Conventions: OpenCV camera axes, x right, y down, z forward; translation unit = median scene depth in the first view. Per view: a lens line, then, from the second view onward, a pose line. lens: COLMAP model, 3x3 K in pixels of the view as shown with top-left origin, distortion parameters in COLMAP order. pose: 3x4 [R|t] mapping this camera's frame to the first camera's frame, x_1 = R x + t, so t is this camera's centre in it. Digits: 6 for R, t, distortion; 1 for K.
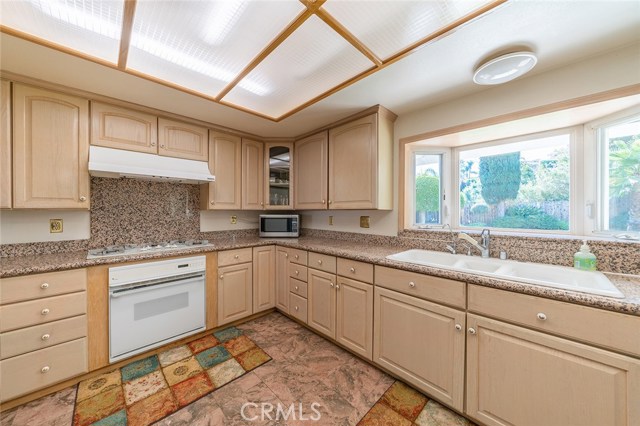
lens RADIAL K [[214.6, 0, 315.5], [0, 214.6, 213.2], [0, 0, 1]] dist [-0.004054, -0.000032]
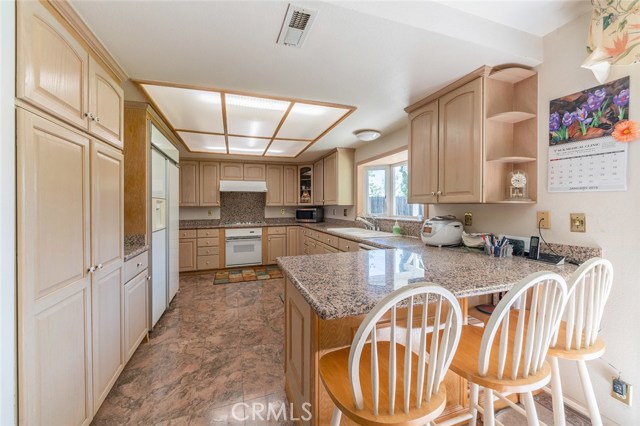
lens RADIAL K [[250.4, 0, 323.6], [0, 250.4, 206.4], [0, 0, 1]] dist [0.000837, -0.000547]
pose [[0.904838, -0.007218, -0.425694, 1.071901], [0.003521, 0.999949, -0.009470, 0.012441], [0.425741, 0.007070, 0.904817, -0.945237]]
